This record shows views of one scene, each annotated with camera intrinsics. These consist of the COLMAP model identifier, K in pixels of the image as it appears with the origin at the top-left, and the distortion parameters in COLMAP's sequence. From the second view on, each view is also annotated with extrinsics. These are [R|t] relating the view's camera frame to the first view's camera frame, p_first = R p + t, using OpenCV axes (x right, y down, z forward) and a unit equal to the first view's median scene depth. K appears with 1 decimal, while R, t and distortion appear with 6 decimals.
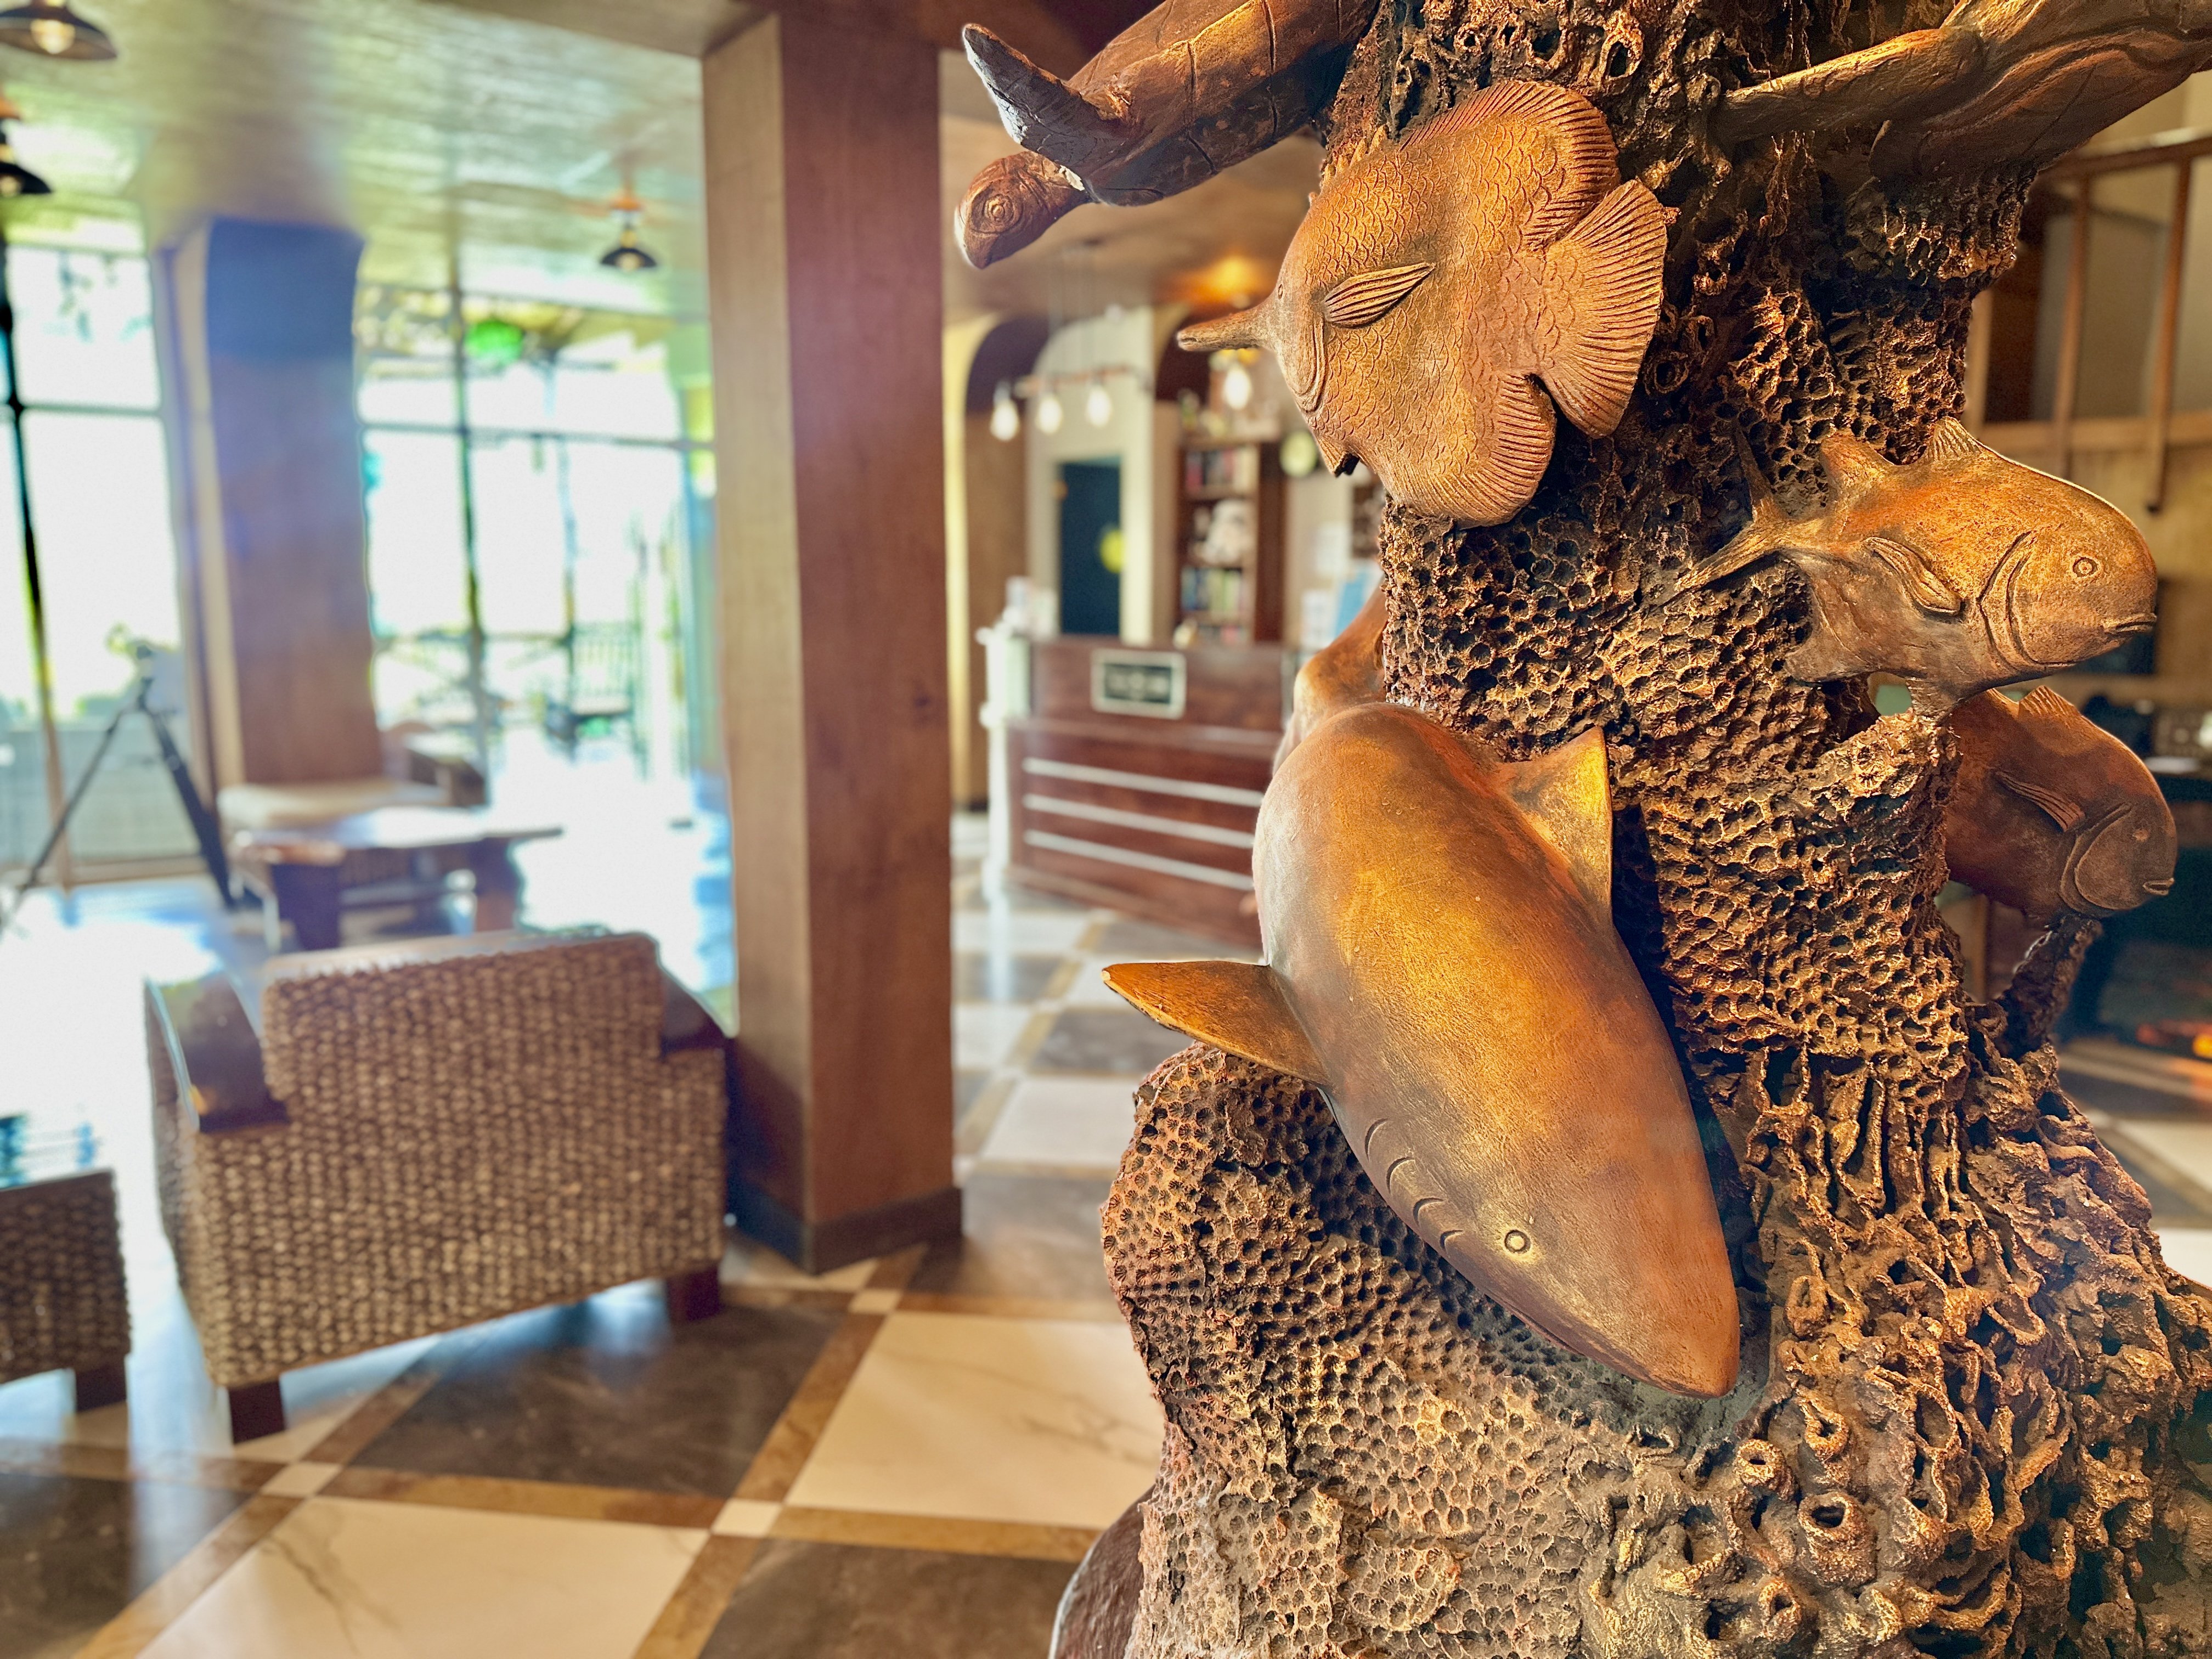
lens RADIAL K [[1579.0, 0, 1106.0], [0, 1579.0, 829.5], [0, 0, 1]] dist [0.083472, -0.132811]
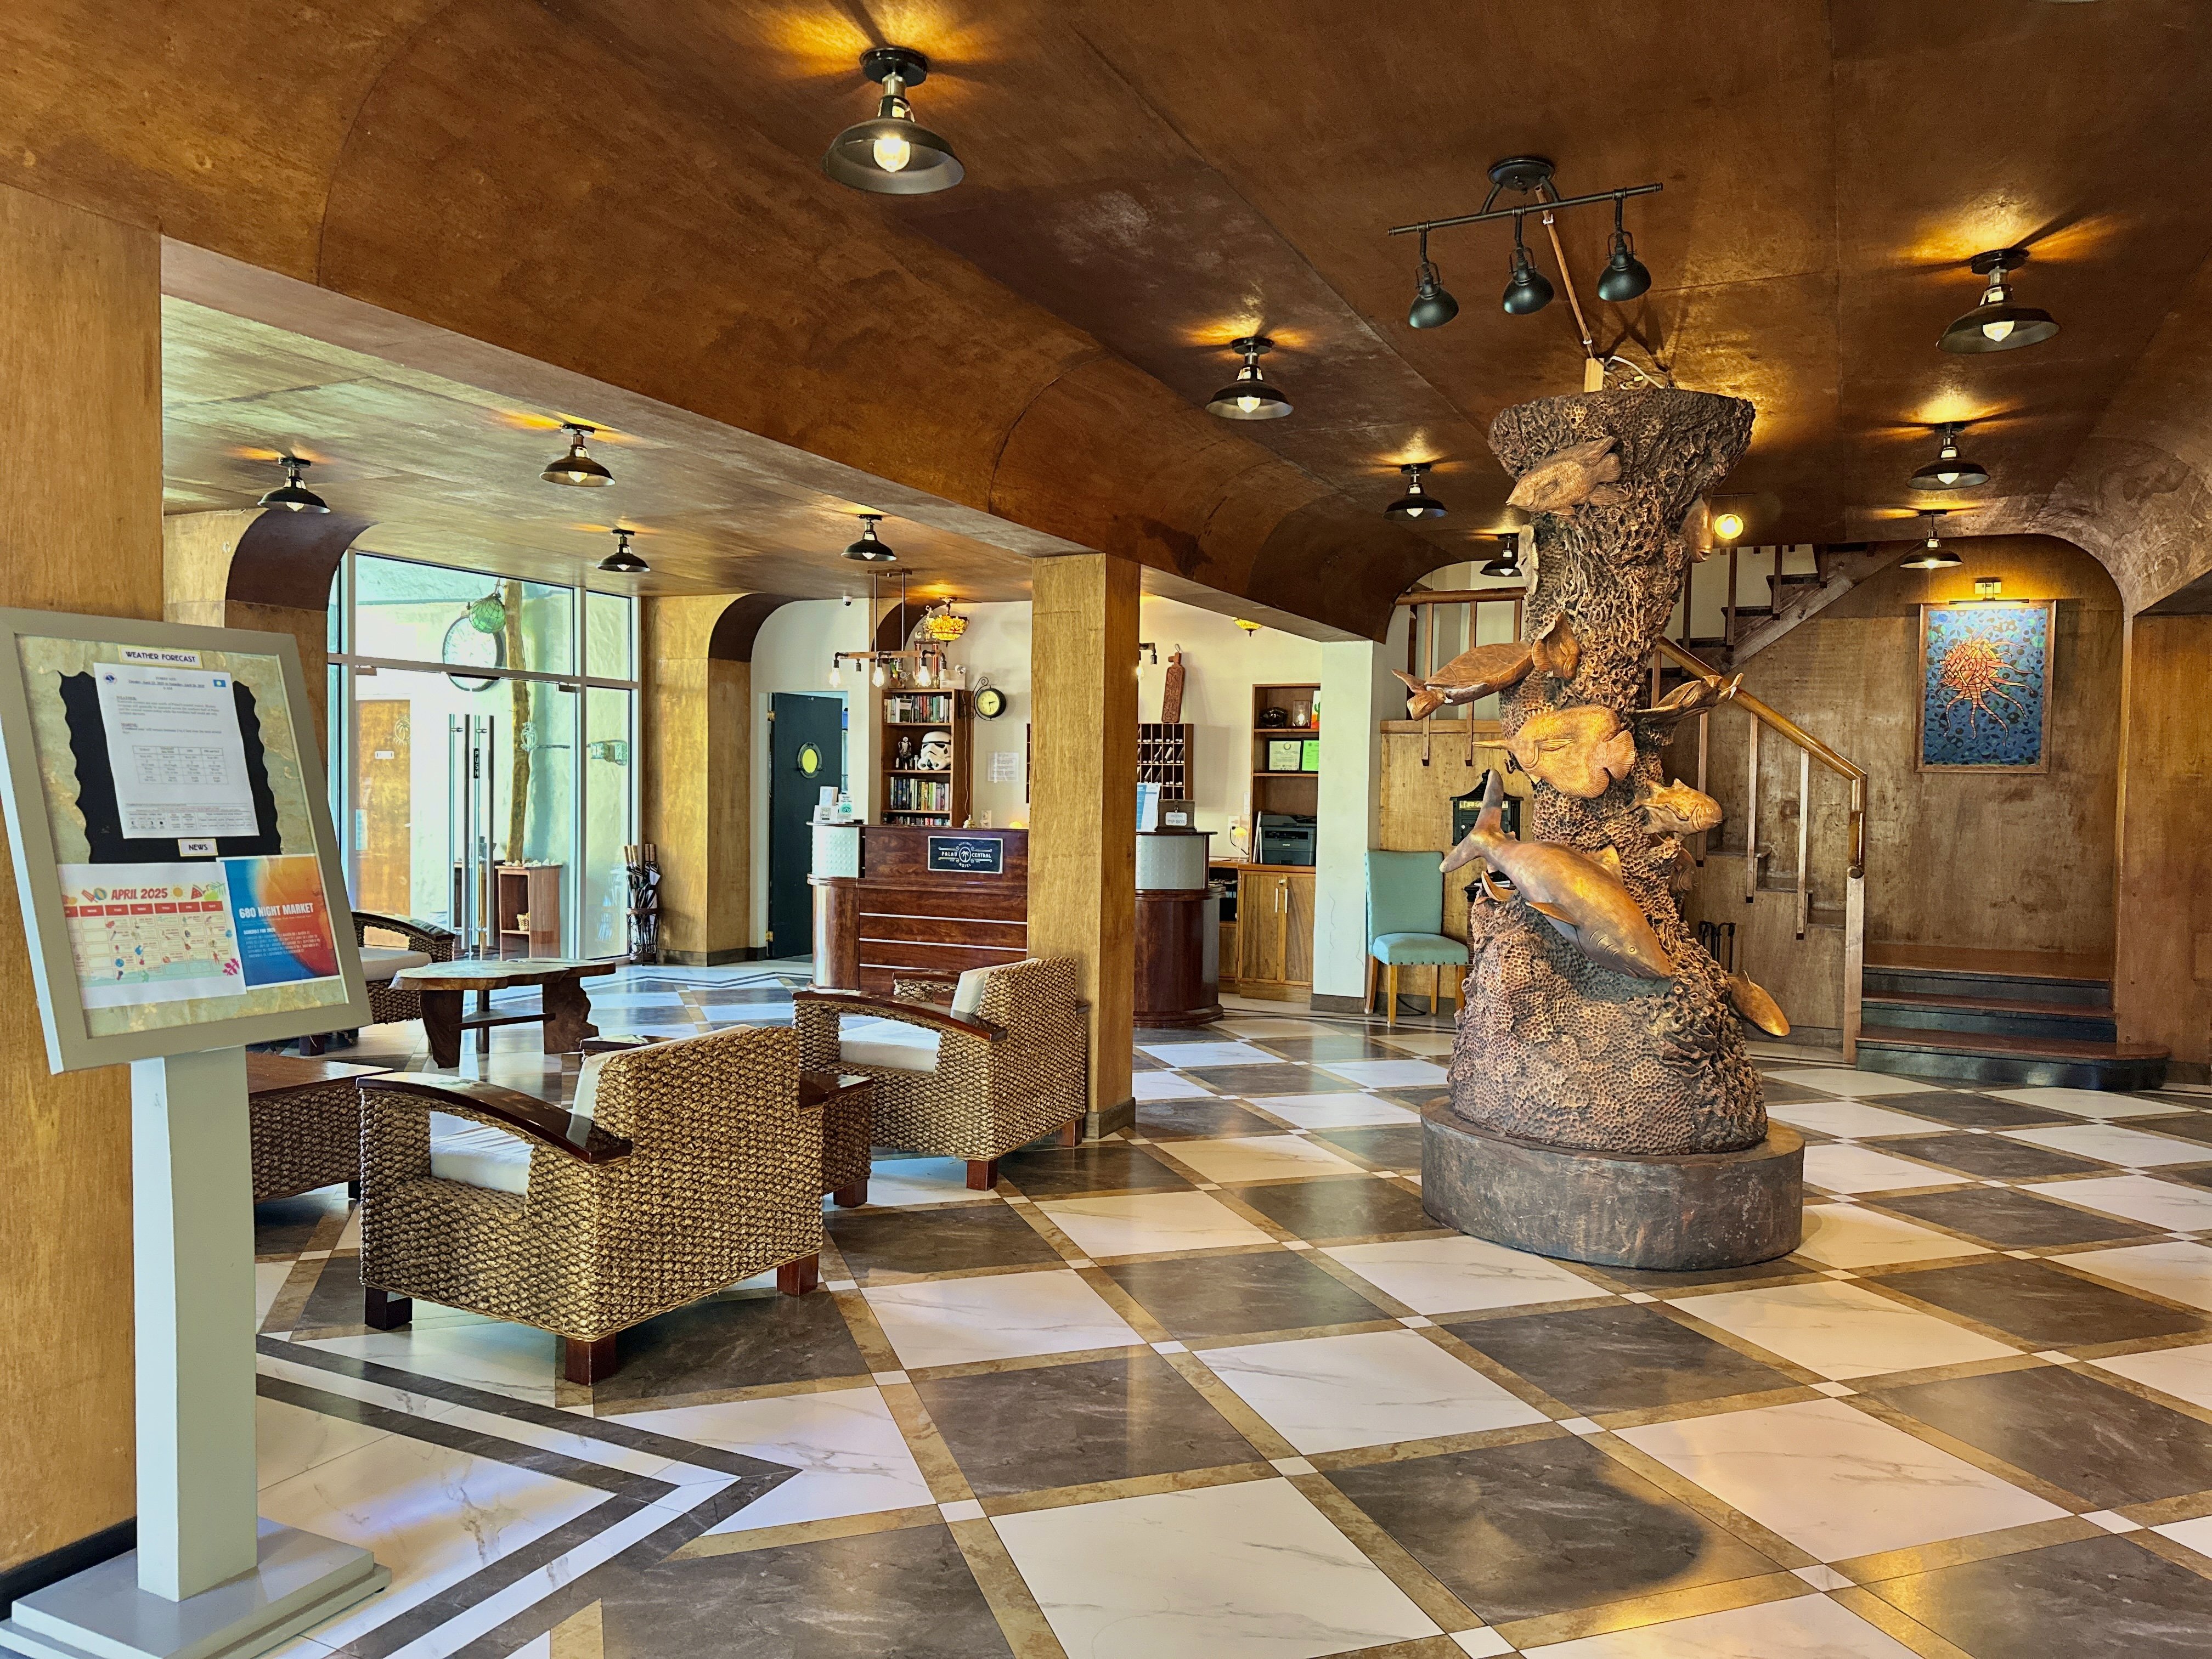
lens RADIAL K [[1579.0, 0, 1106.0], [0, 1579.0, 829.5], [0, 0, 1]] dist [0.083472, -0.132811]
pose [[0.897559, -0.004239, 0.440873, -2.868781], [0.056363, 0.992852, -0.105202, 0.276164], [-0.437276, 0.119274, 0.891383, -2.294850]]
